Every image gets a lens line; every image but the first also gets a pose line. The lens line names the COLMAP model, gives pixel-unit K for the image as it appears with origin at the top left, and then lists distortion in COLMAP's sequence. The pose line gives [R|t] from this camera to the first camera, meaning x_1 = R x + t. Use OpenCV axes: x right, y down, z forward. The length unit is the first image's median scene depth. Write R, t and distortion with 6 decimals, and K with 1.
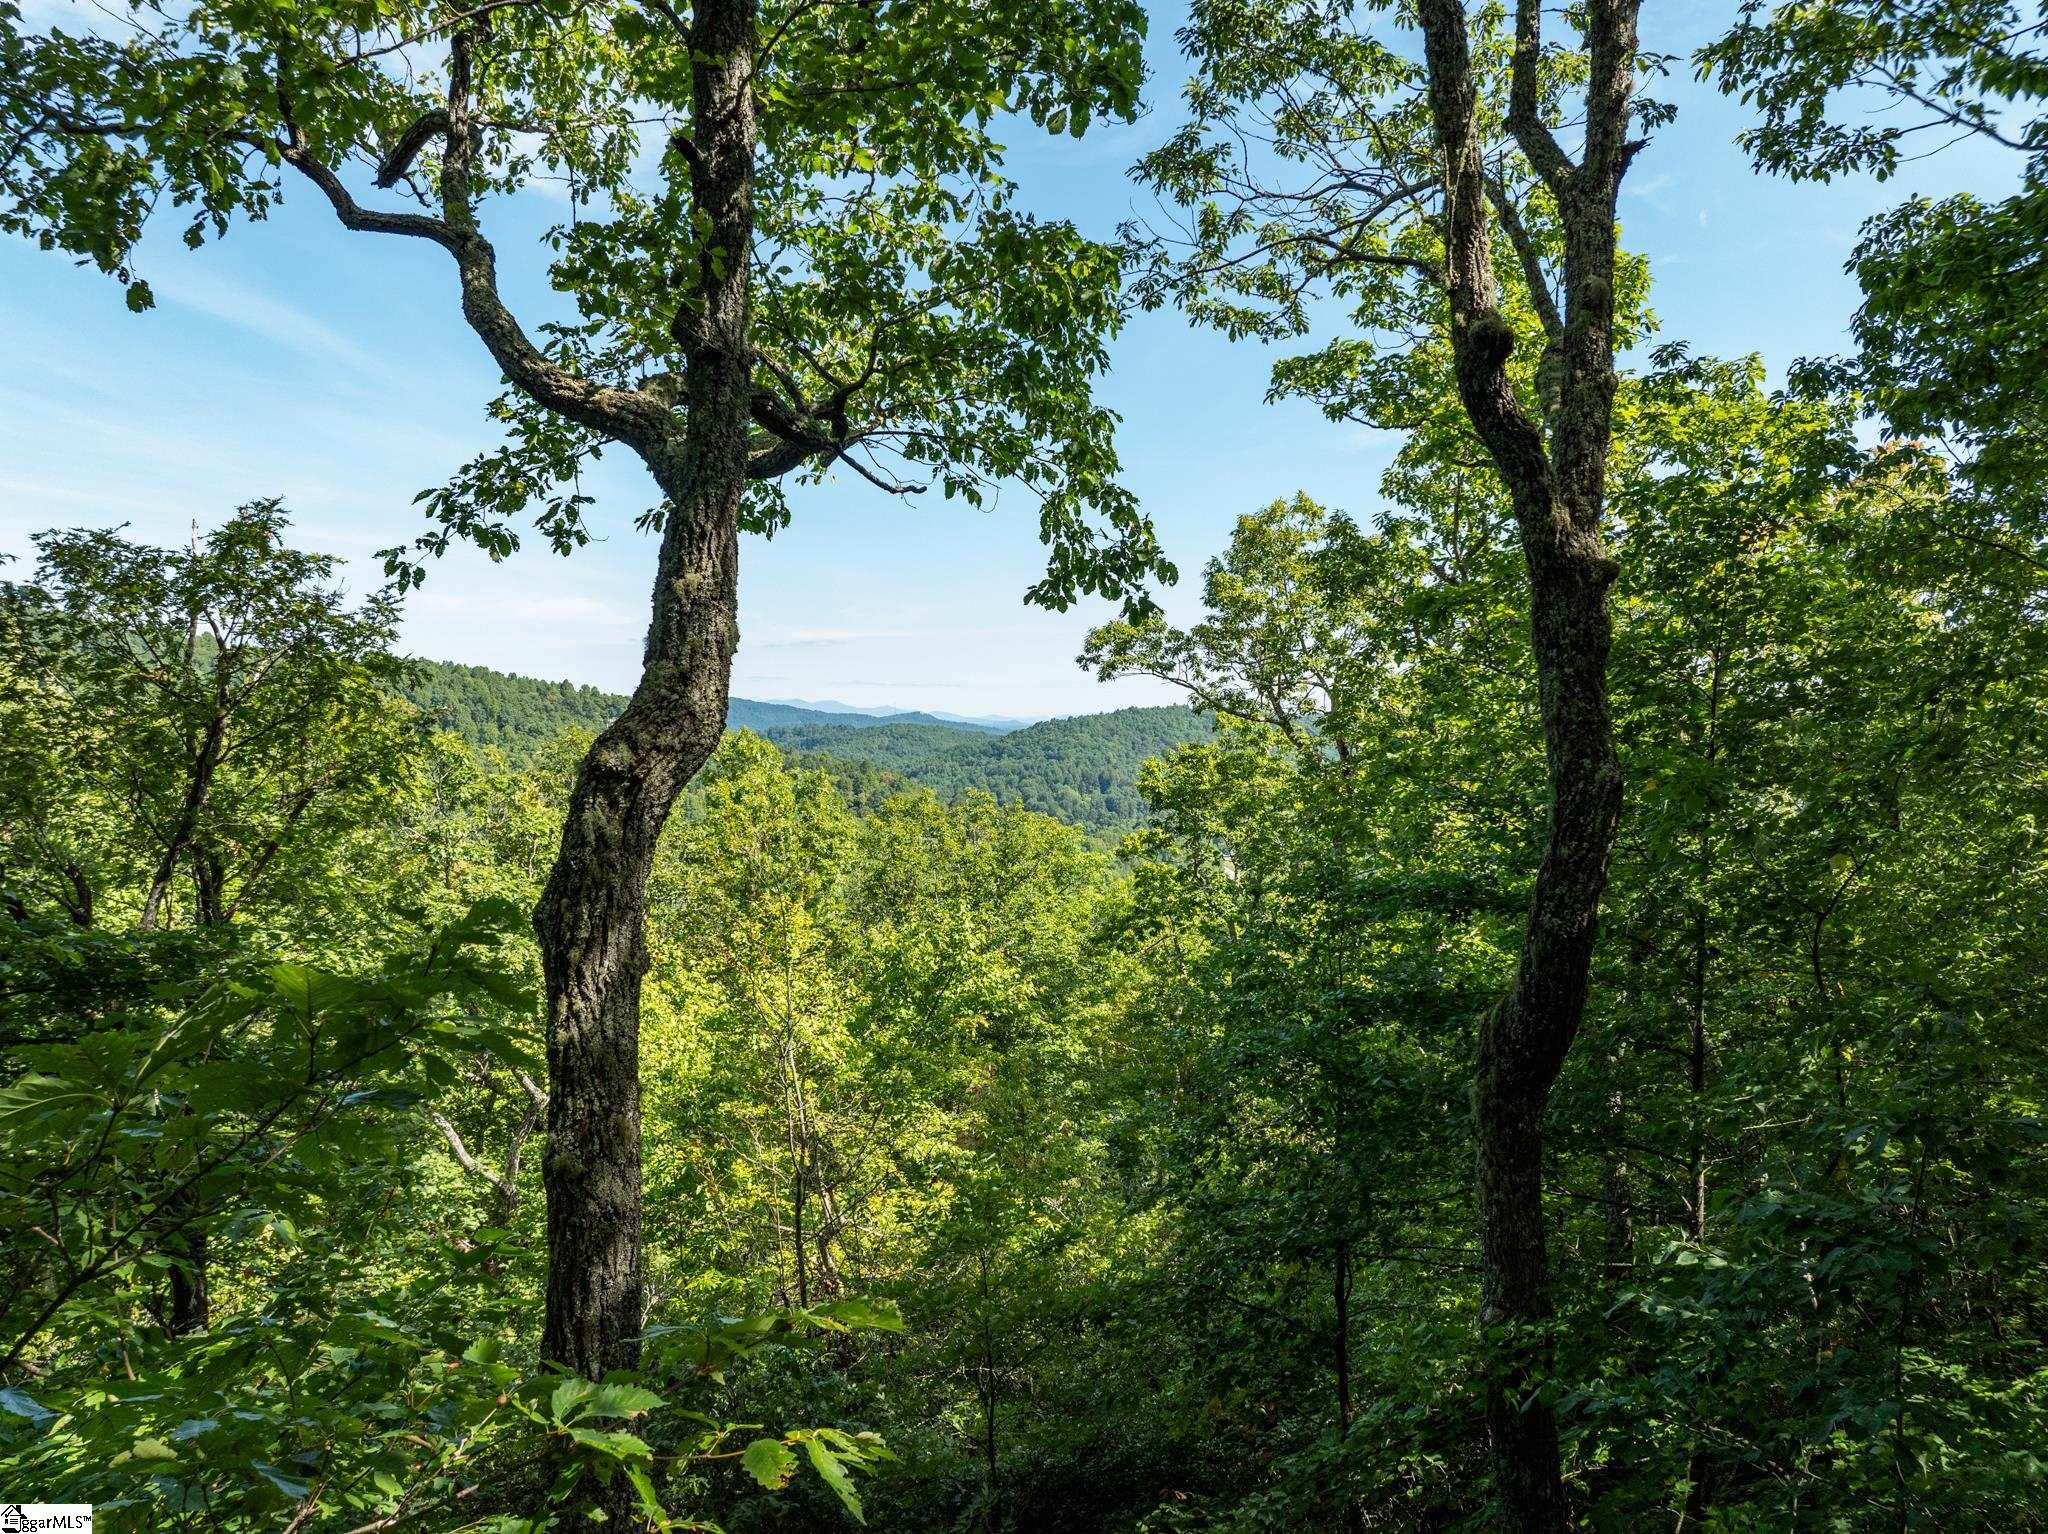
lens RADIAL K [[1429.0, 0, 1026.5], [0, 1429.0, 756.2], [0, 0, 1]] dist [-0.038781, 0.001862]
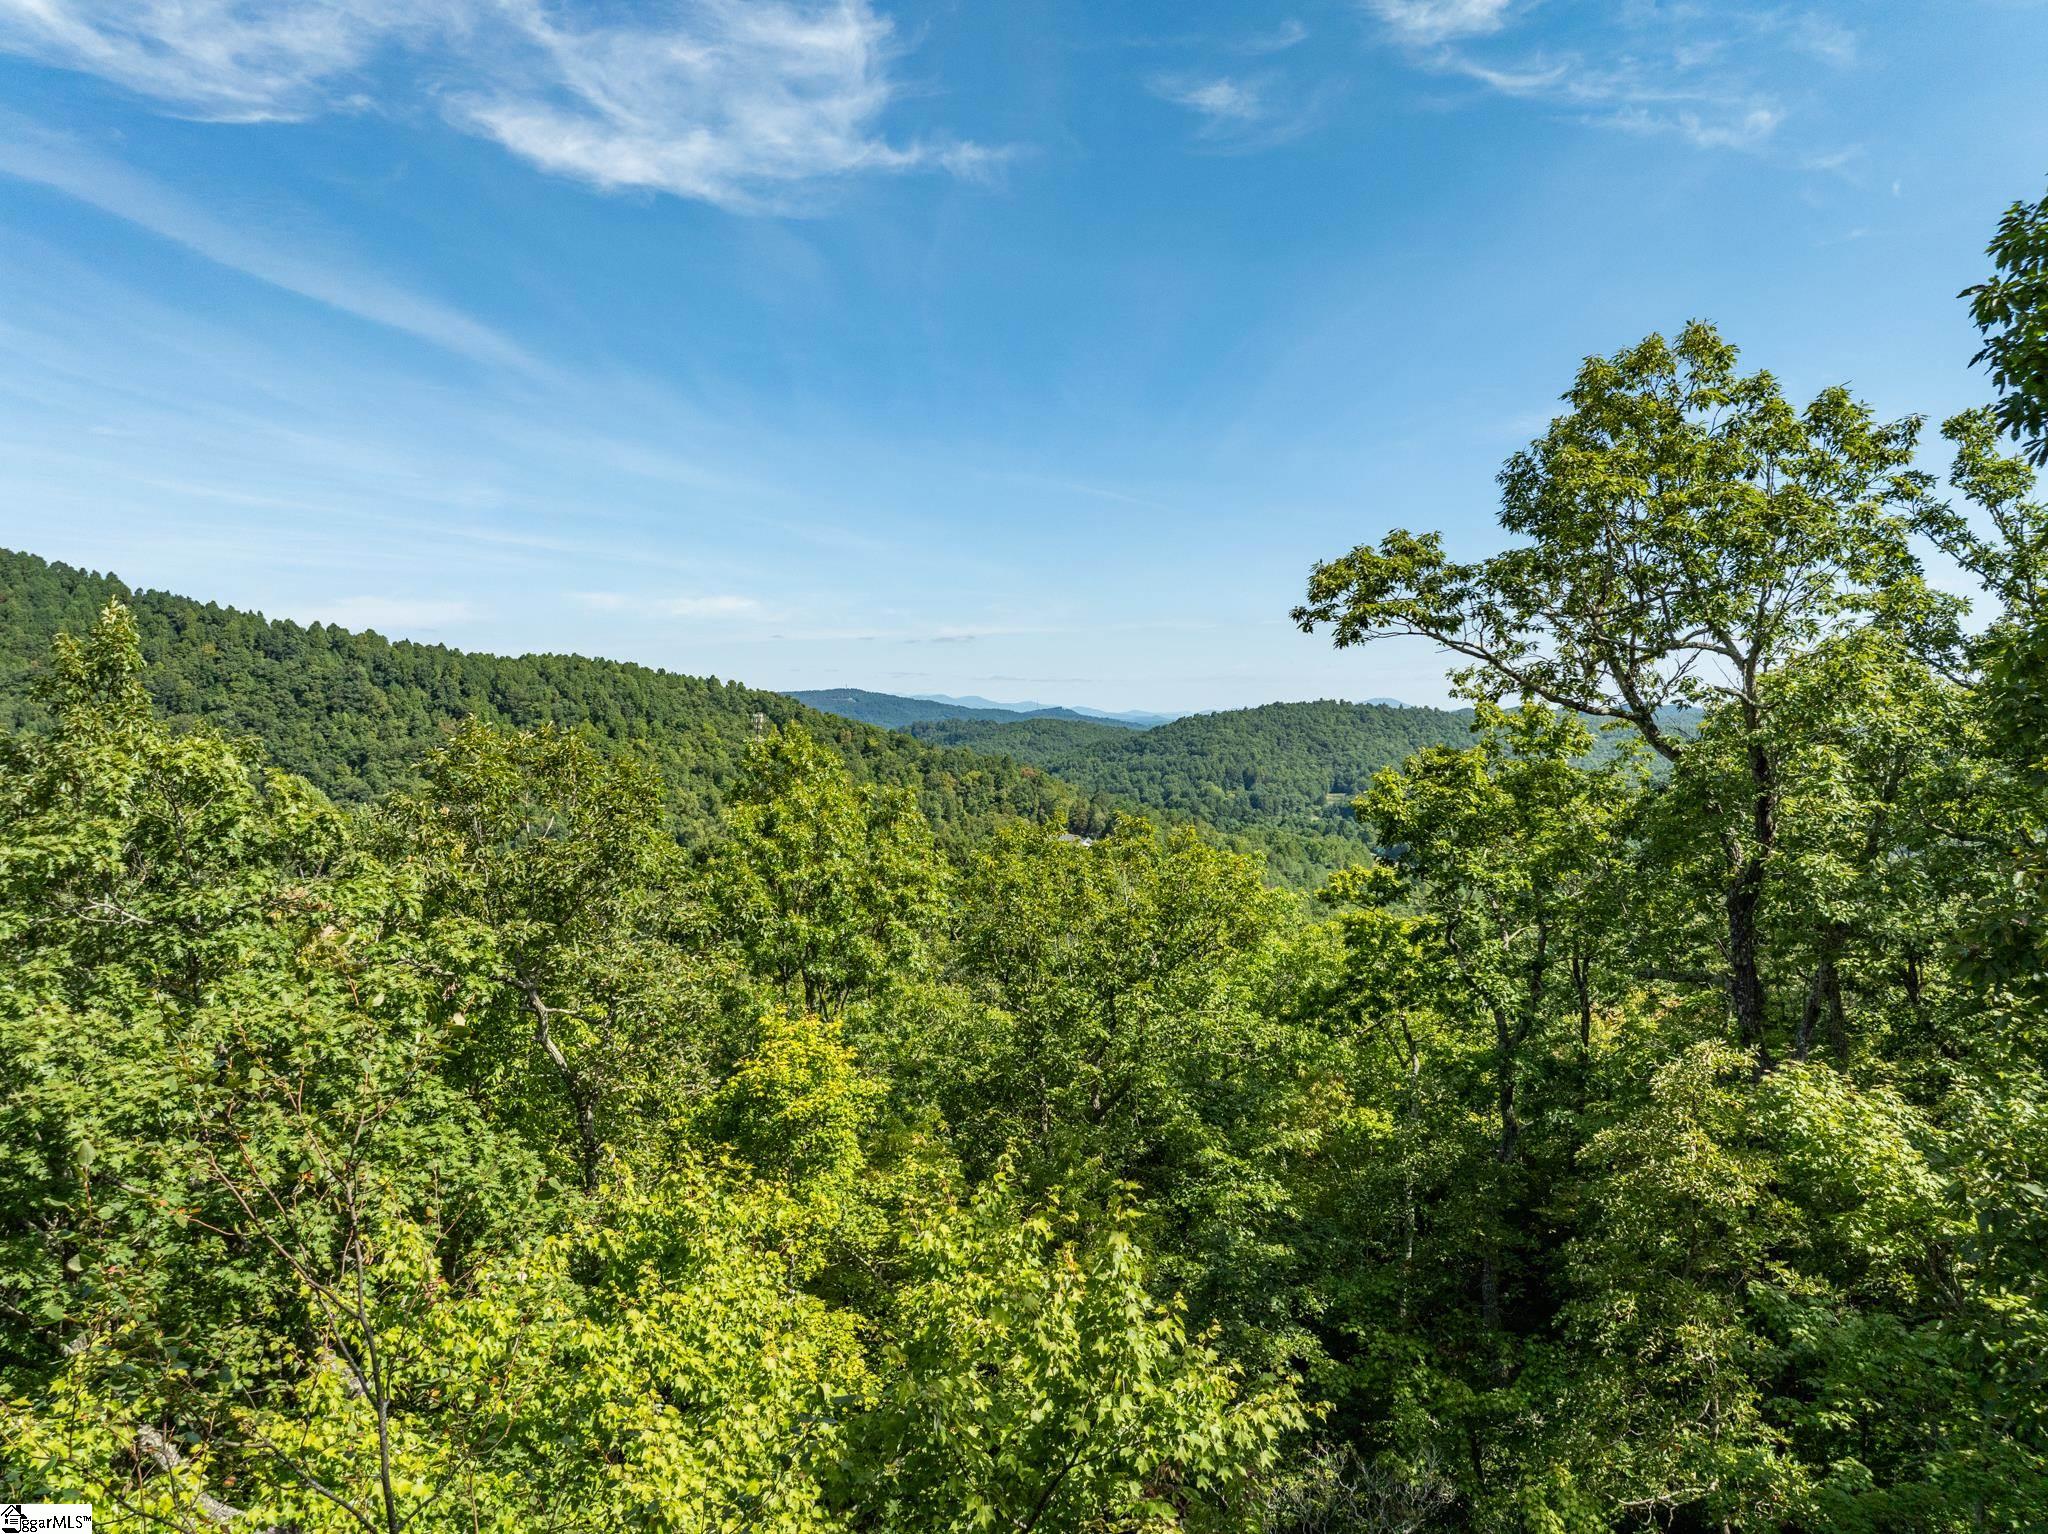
lens RADIAL K [[1433.6, 0, 1028.0], [0, 1433.6, 761.1], [0, 0, 1]] dist [-0.035735, -0.006474]
pose [[0.995195, 0.003776, -0.097838, -0.014763], [-0.003140, 0.999973, 0.006650, -0.006214], [0.097860, -0.006311, 0.995180, 0.297619]]
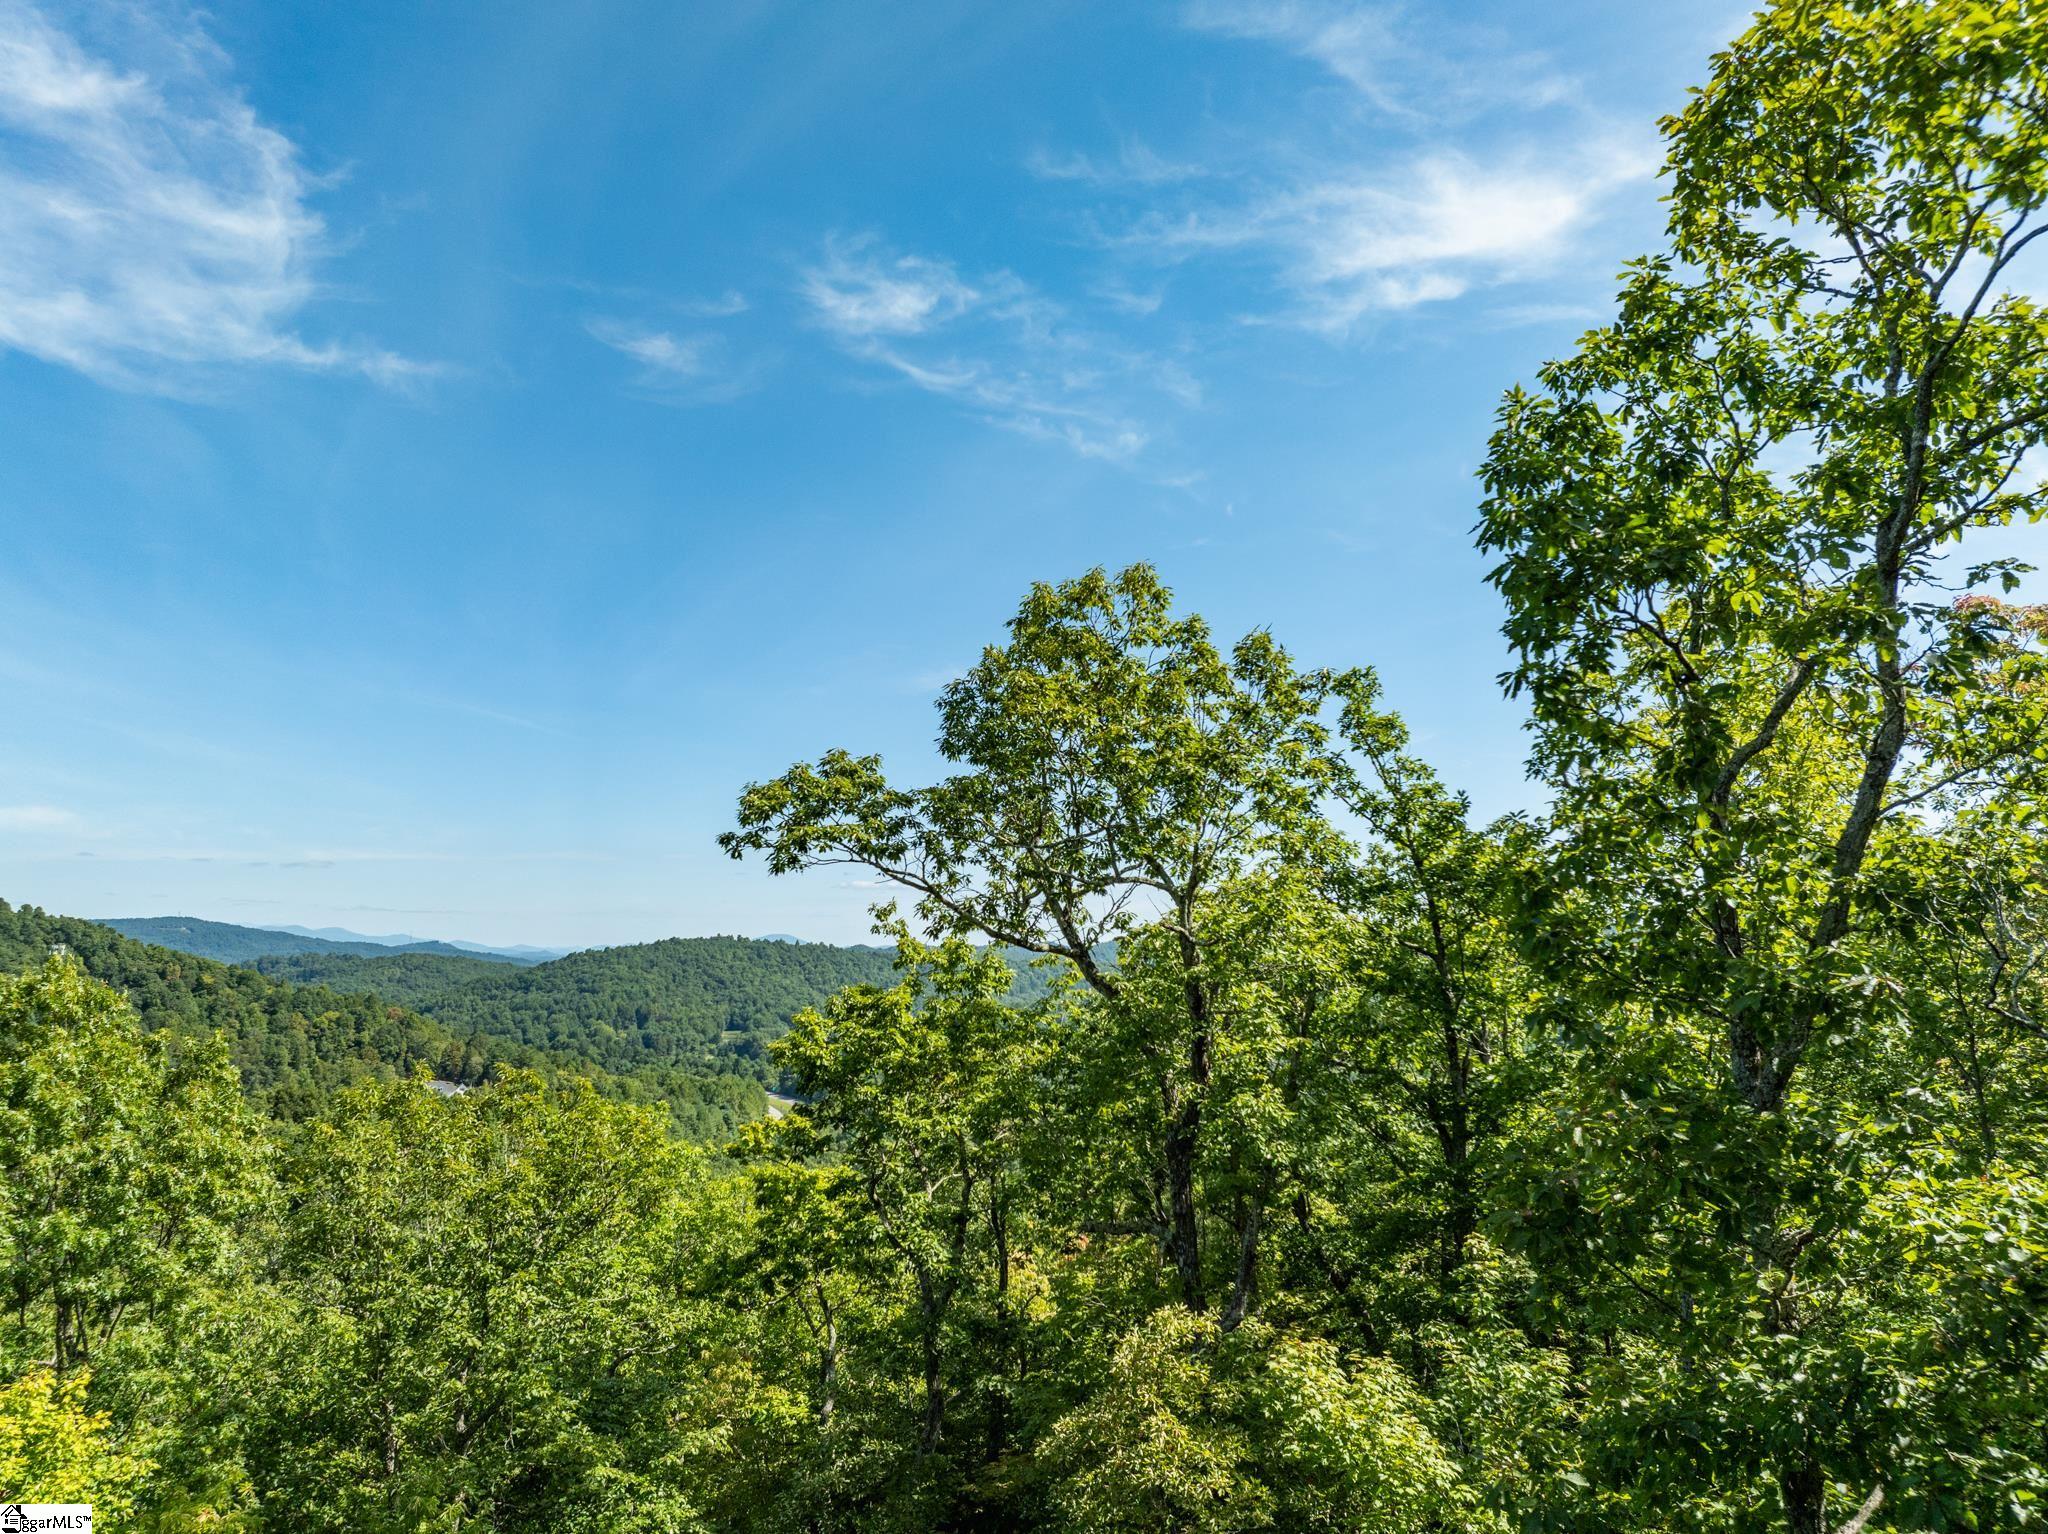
lens RADIAL K [[1429.0, 0, 1026.5], [0, 1429.0, 756.2], [0, 0, 1]] dist [-0.038781, 0.001862]
pose [[0.950760, 0.045491, 0.306570, -0.018033], [0.004511, 0.987033, -0.160453, -0.007600], [-0.309894, 0.153936, 0.938227, 0.351577]]
